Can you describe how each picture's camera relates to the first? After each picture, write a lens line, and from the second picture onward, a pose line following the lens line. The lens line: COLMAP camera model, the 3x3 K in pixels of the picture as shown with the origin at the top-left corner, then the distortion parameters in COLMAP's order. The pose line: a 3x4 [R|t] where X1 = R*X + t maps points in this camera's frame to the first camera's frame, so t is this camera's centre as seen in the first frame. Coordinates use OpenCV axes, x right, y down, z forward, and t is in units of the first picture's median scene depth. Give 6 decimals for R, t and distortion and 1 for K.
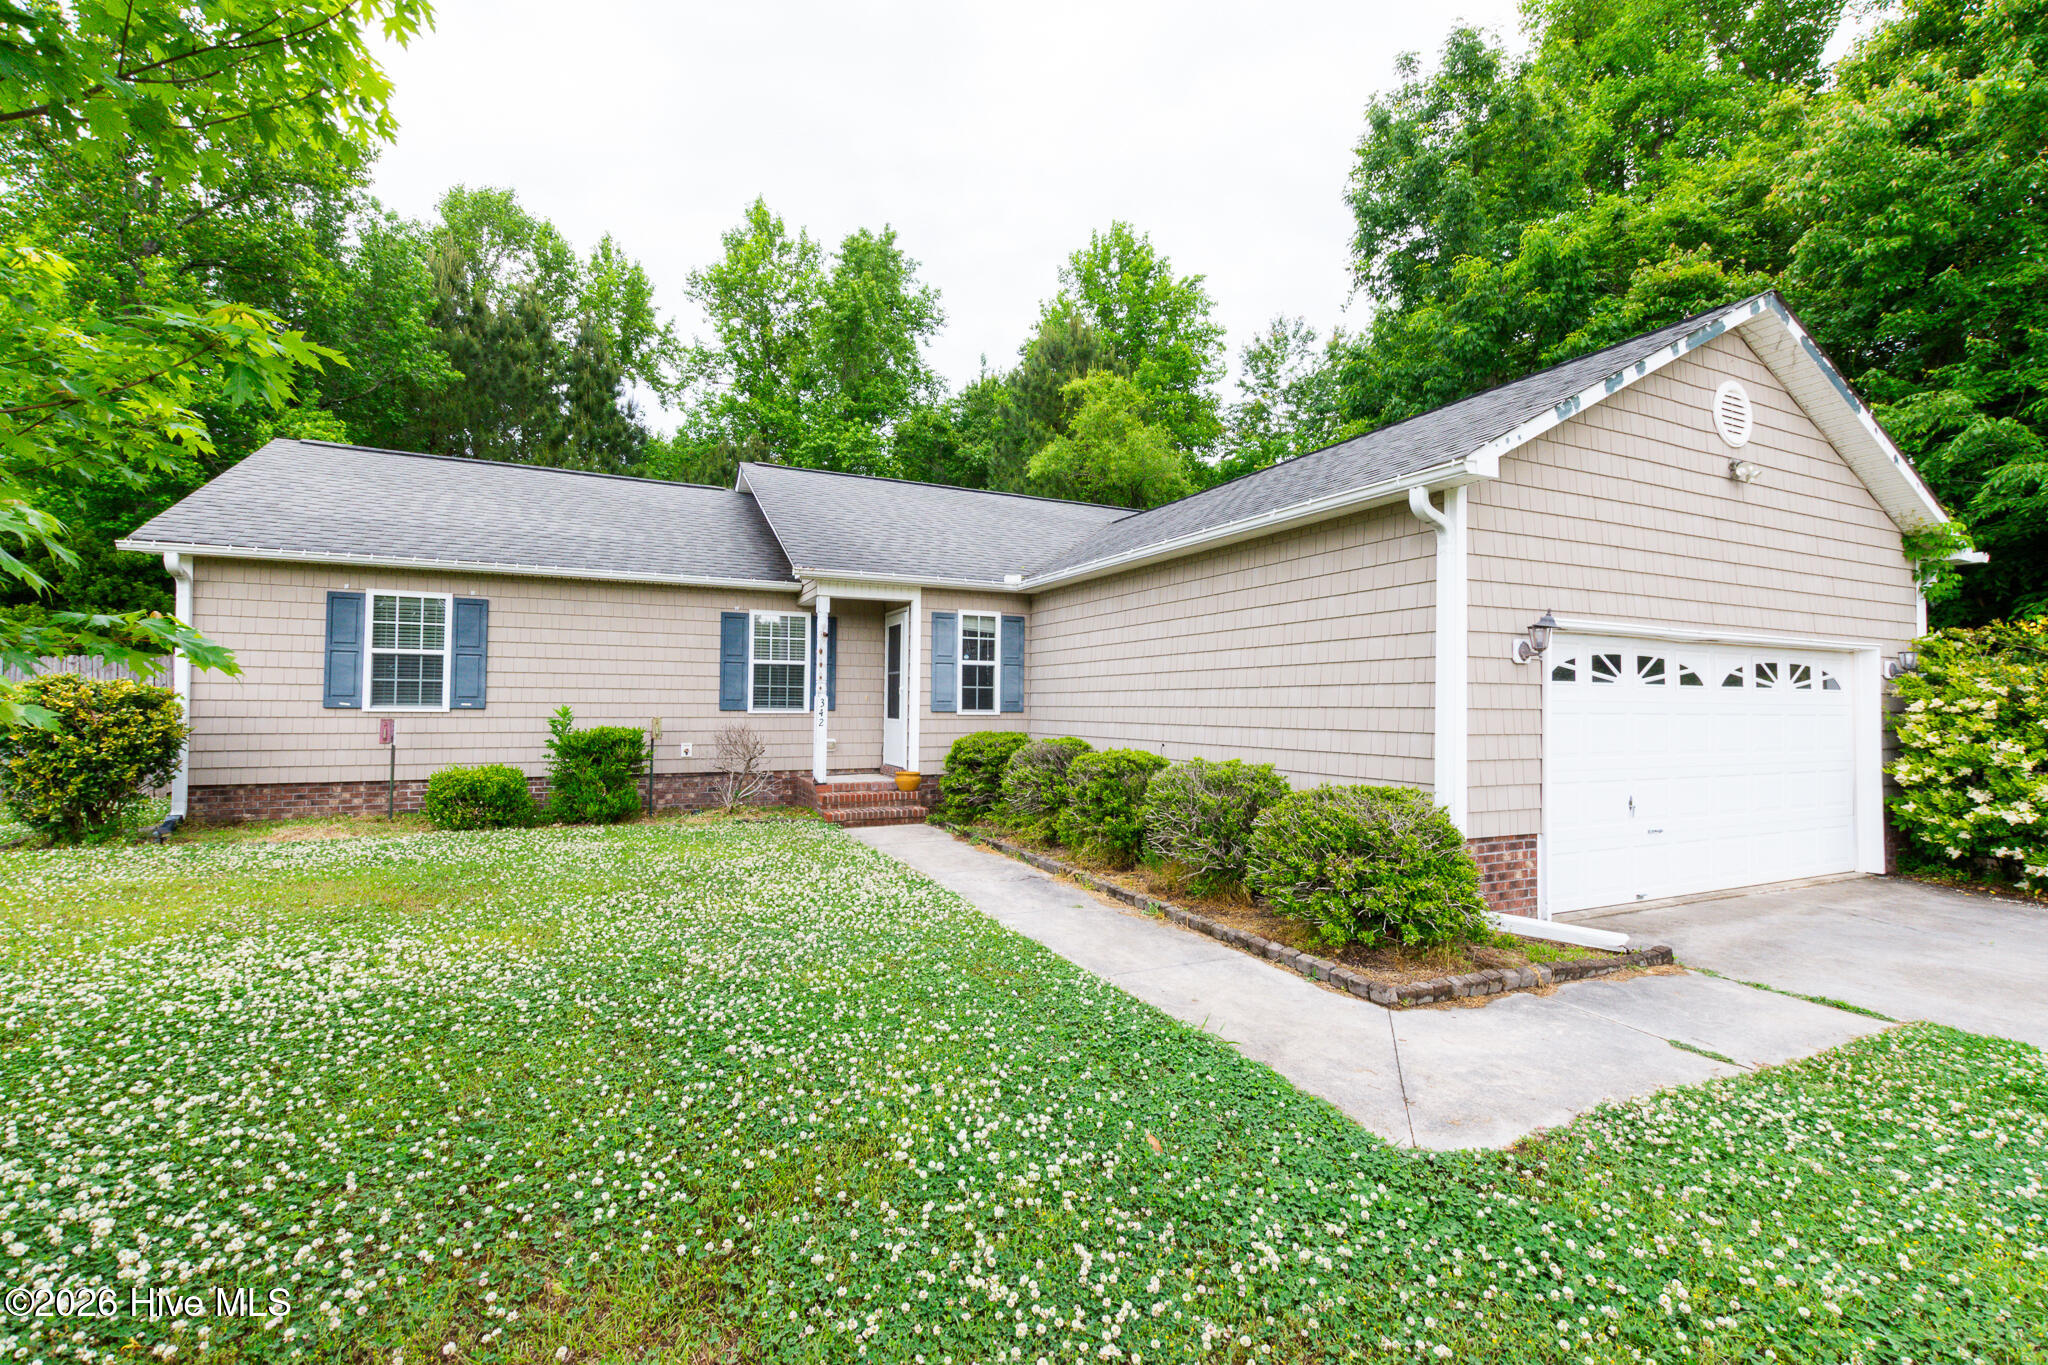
lens RADIAL K [[881.5, 0, 1021.4], [0, 881.5, 683.5], [0, 0, 1]] dist [0.006550, -0.001660]
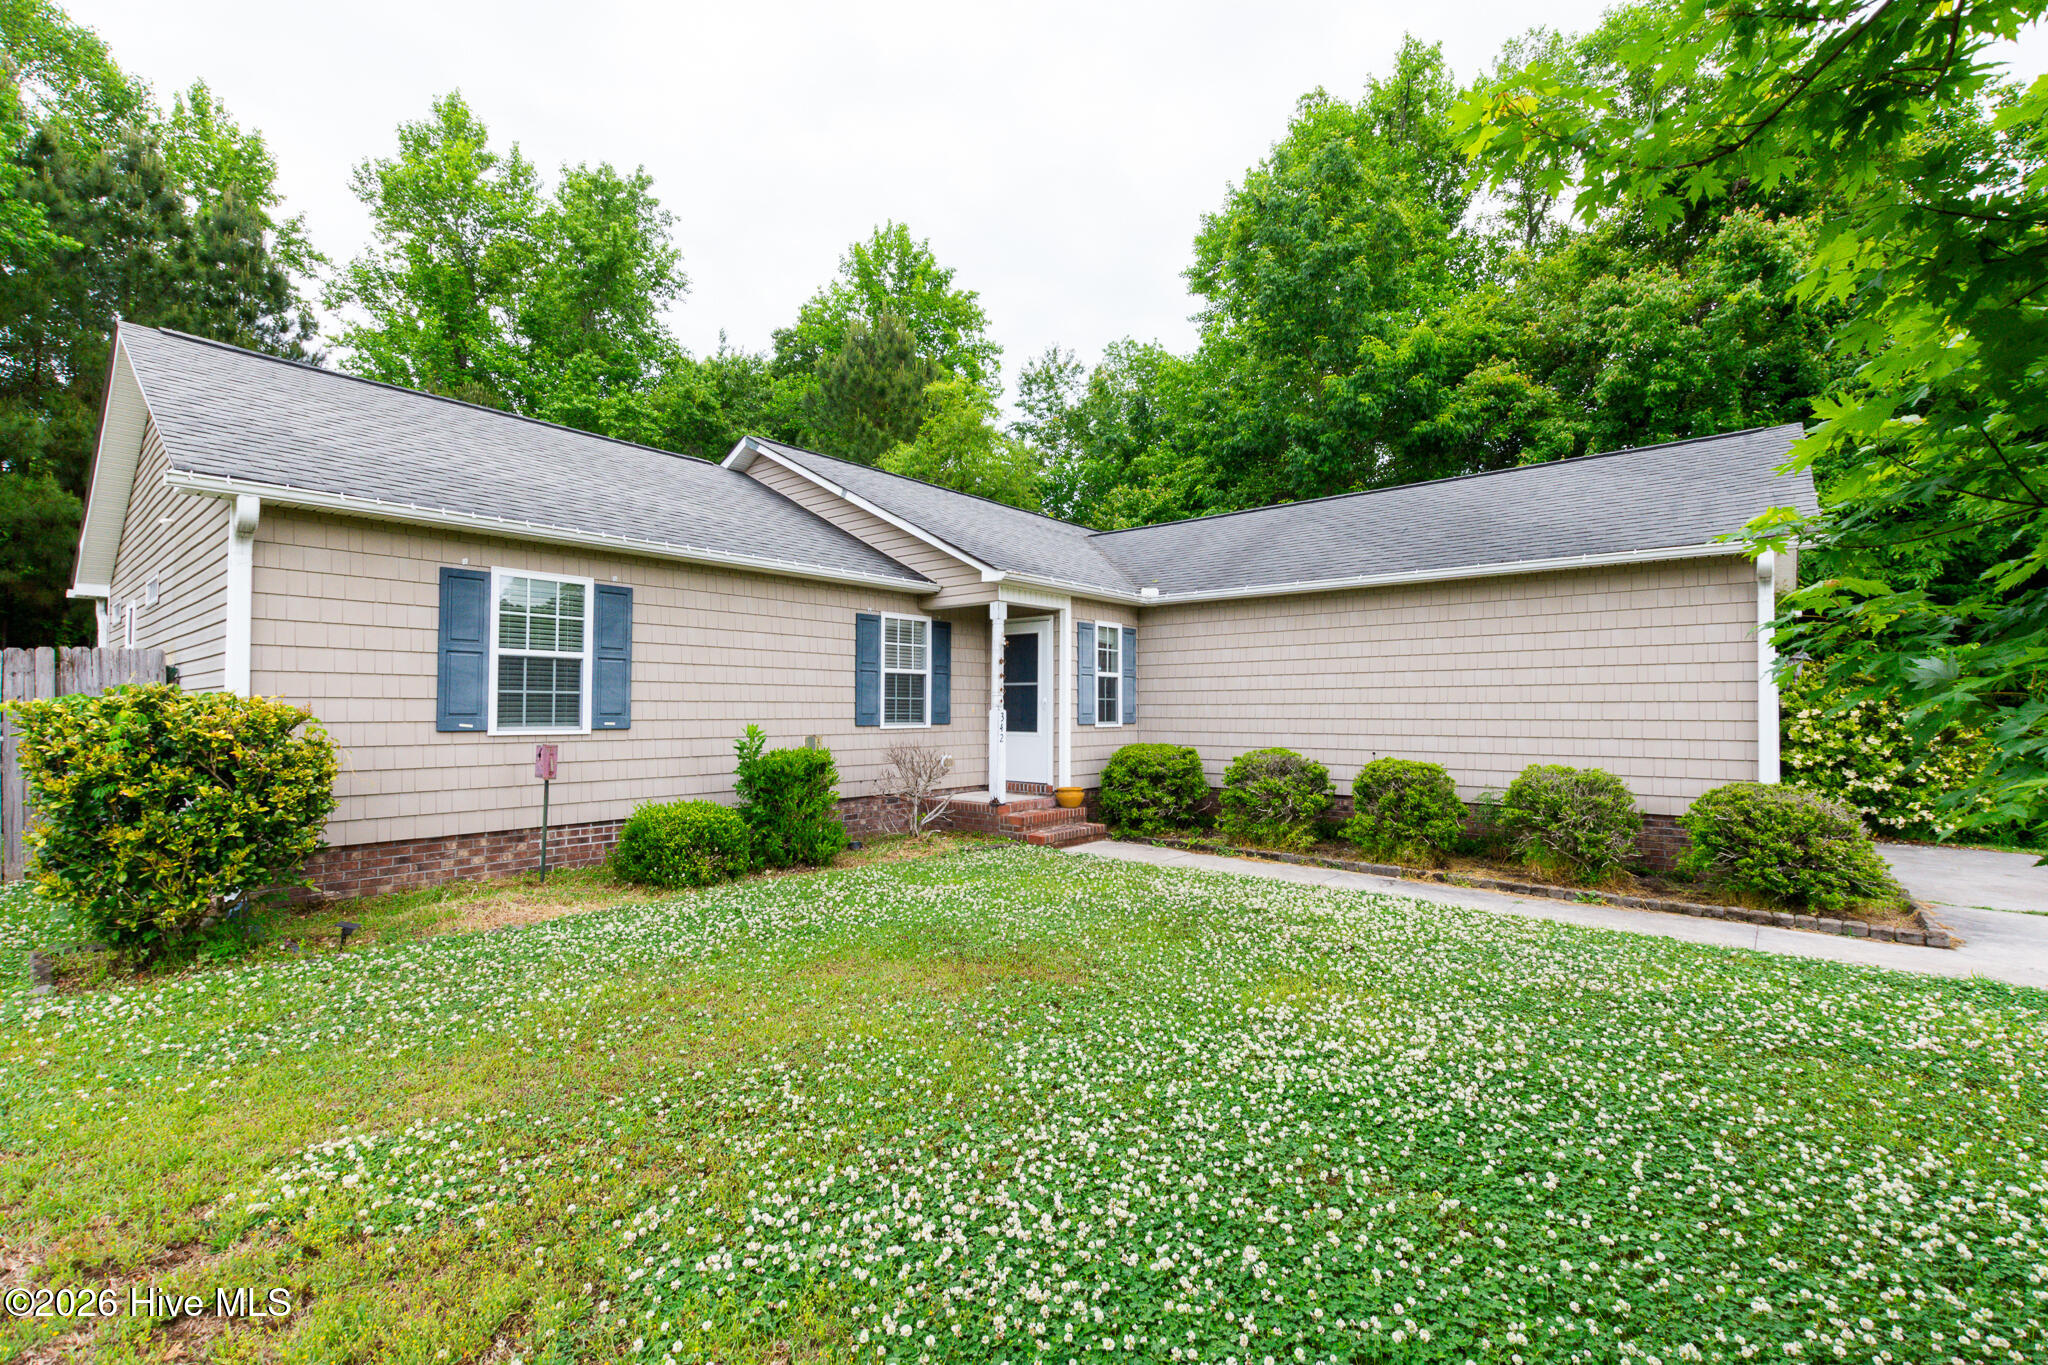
lens RADIAL K [[881.5, 0, 1021.4], [0, 881.5, 683.5], [0, 0, 1]] dist [0.006550, -0.001660]
pose [[0.911286, 0.006468, 0.411724, -0.620940], [-0.005238, 0.999978, -0.004116, -0.009888], [-0.411741, 0.001594, 0.911299, 0.155350]]
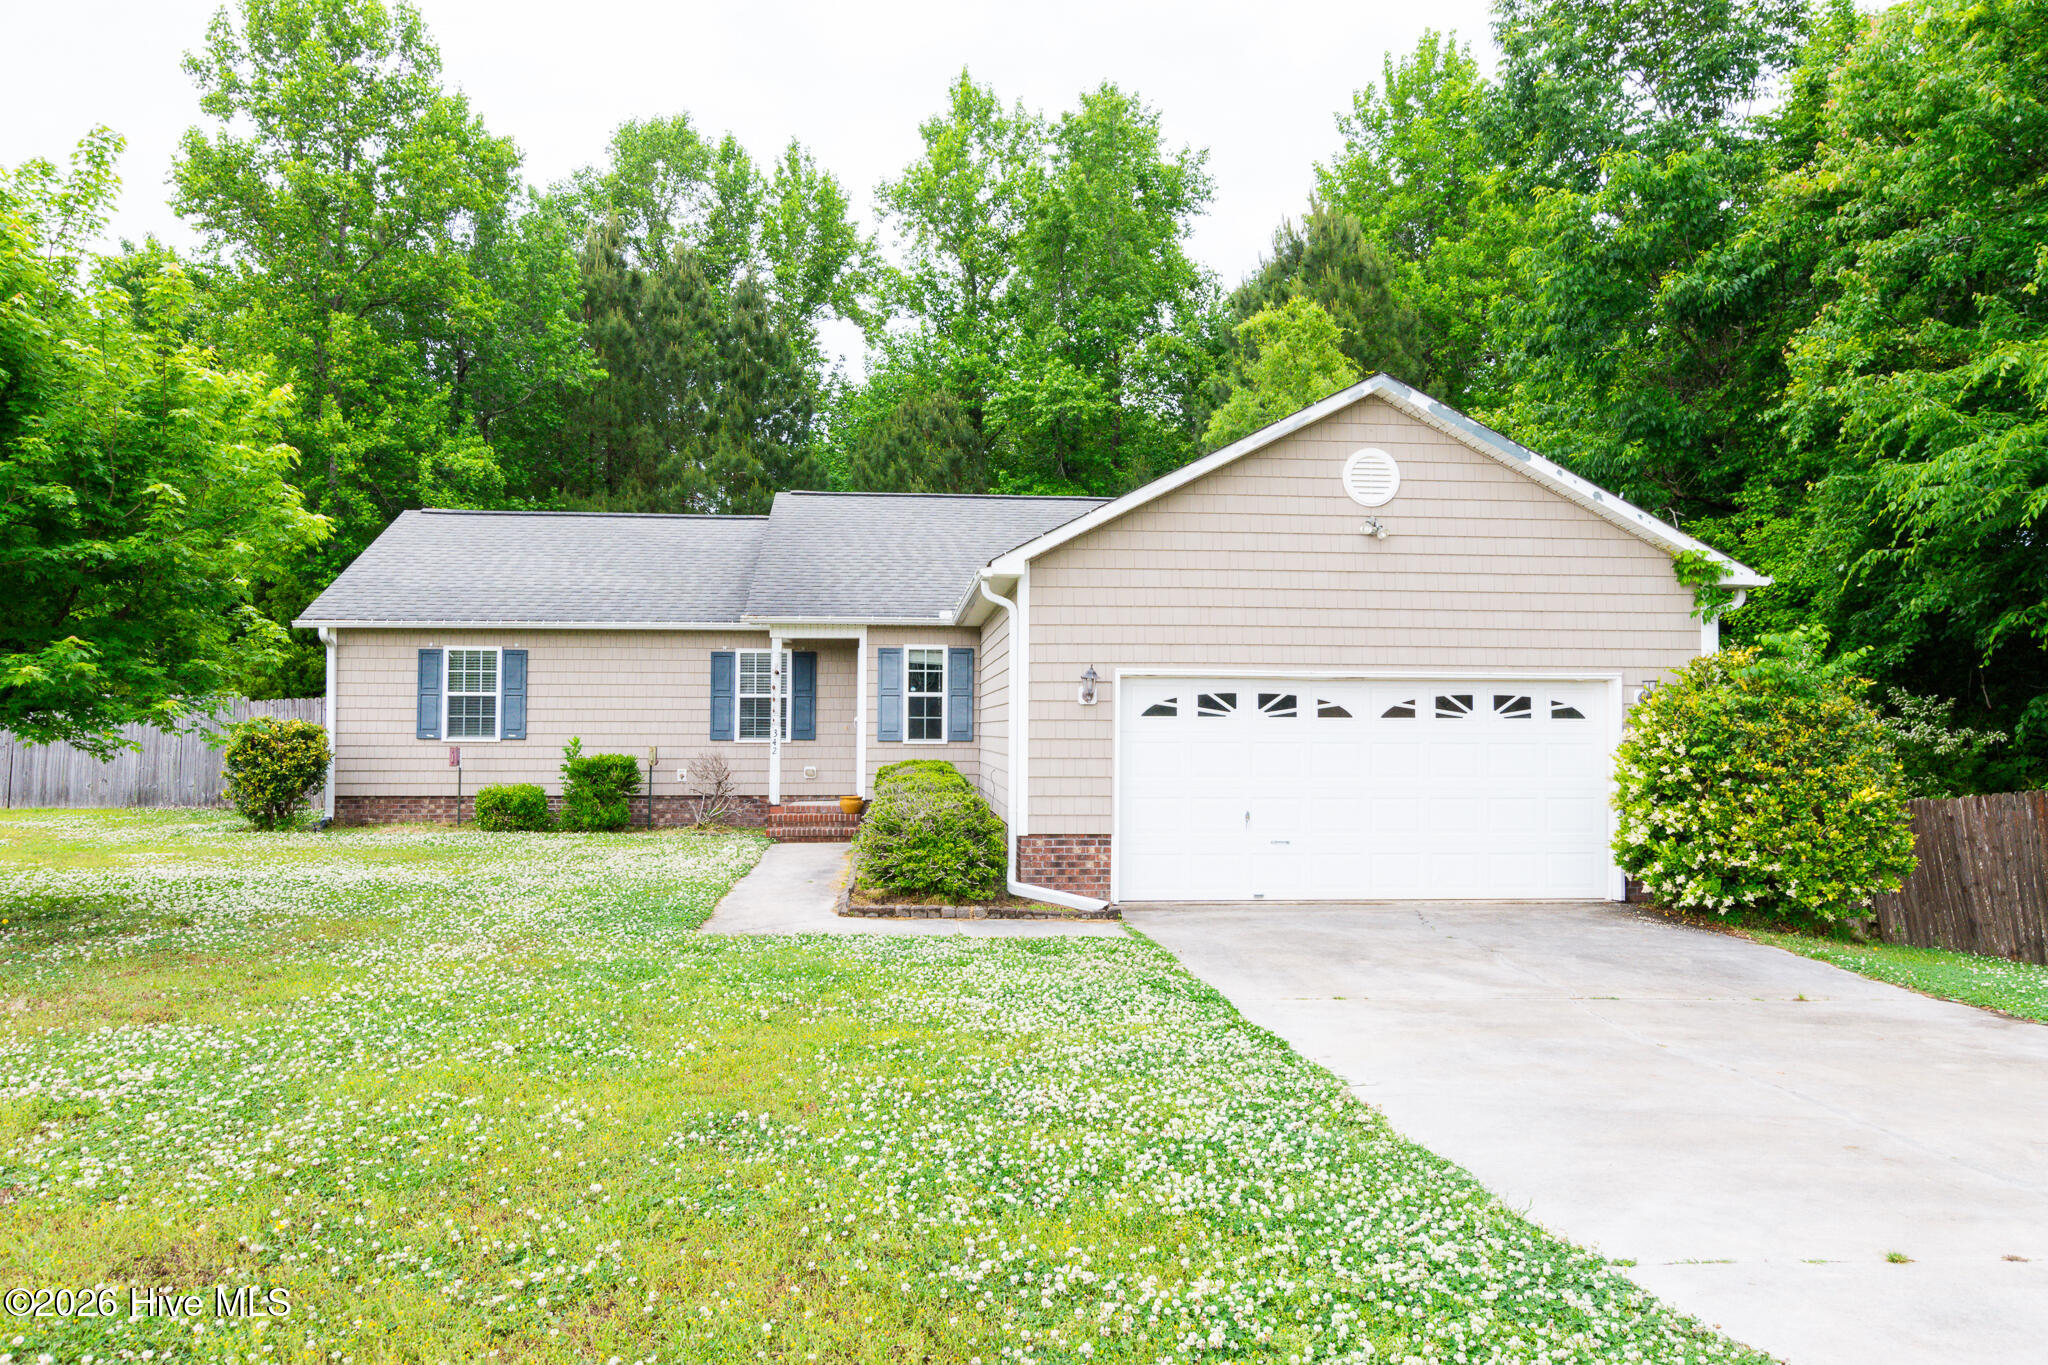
lens RADIAL K [[1450.2, 0, 1024.0], [0, 1450.2, 682.5], [0, 0, 1]] dist [0.000986, 0.002698]
pose [[0.936617, -0.015357, -0.350019, 0.756618], [0.012735, 0.999871, -0.009790, -0.021673], [0.350124, 0.004712, 0.936691, -0.652775]]
